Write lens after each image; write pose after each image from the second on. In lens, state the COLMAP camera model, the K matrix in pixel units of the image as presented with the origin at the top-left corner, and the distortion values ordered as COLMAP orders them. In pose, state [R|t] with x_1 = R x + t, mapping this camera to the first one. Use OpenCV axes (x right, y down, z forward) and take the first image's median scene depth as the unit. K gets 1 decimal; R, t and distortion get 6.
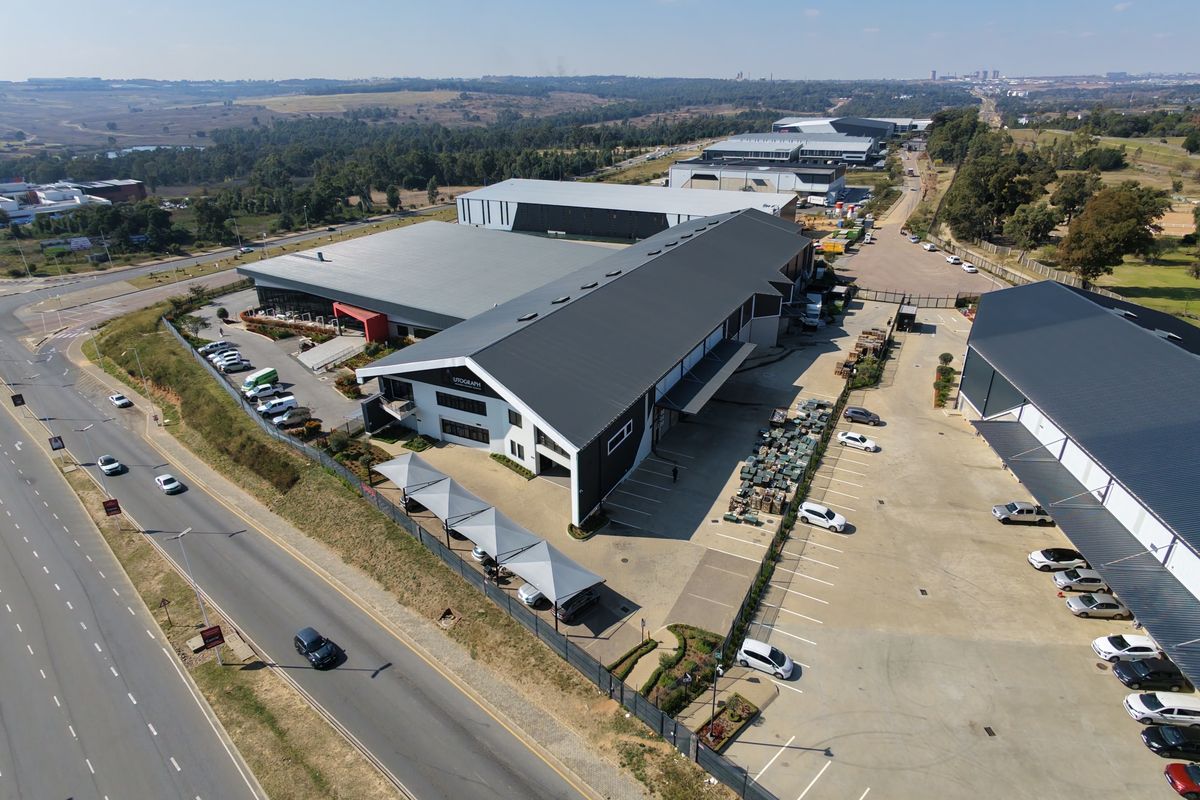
lens RADIAL K [[676.8, 0, 603.9], [0, 676.8, 407.0], [0, 0, 1]] dist [-0.000991, 0.003203]
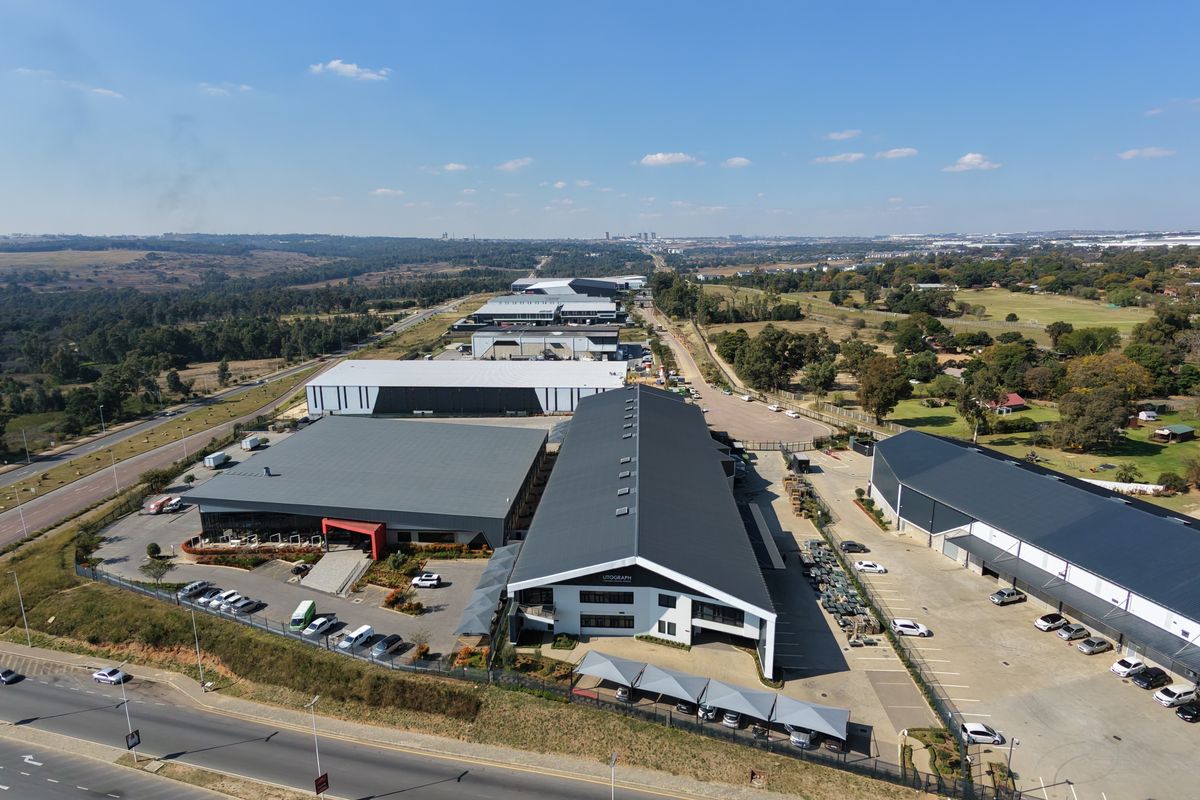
lens RADIAL K [[676.8, 0, 602.3], [0, 676.8, 404.9], [0, 0, 1]] dist [-0.000991, 0.003203]
pose [[0.915374, -0.090819, 0.392226, -0.533933], [0.169362, 0.970695, -0.170494, -0.106987], [-0.365248, 0.222494, 0.903931, -0.090069]]
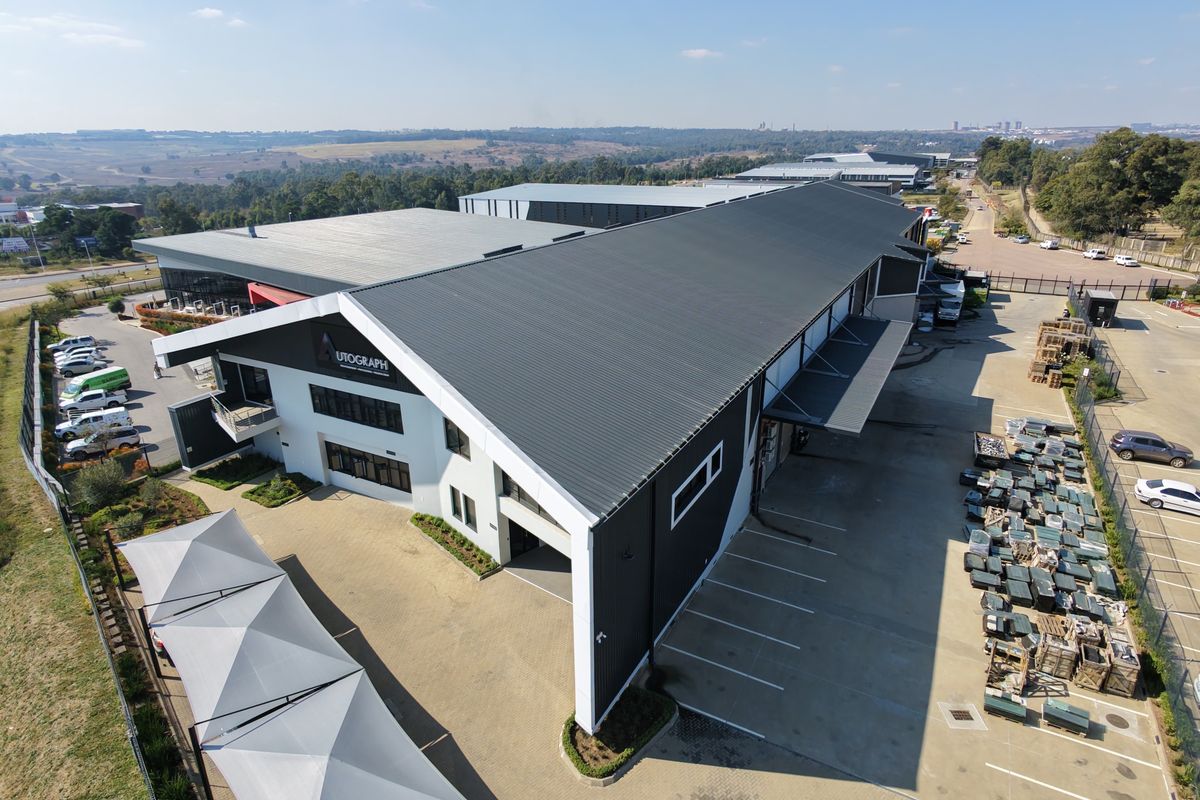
lens RADIAL K [[676.8, 0, 603.6], [0, 676.8, 402.4], [0, 0, 1]] dist [-0.000991, 0.003203]
pose [[0.999451, 0.010224, -0.031502, -0.015509], [-0.012517, 0.997219, -0.073474, 0.019982], [0.030663, 0.073828, 0.996799, 0.438156]]
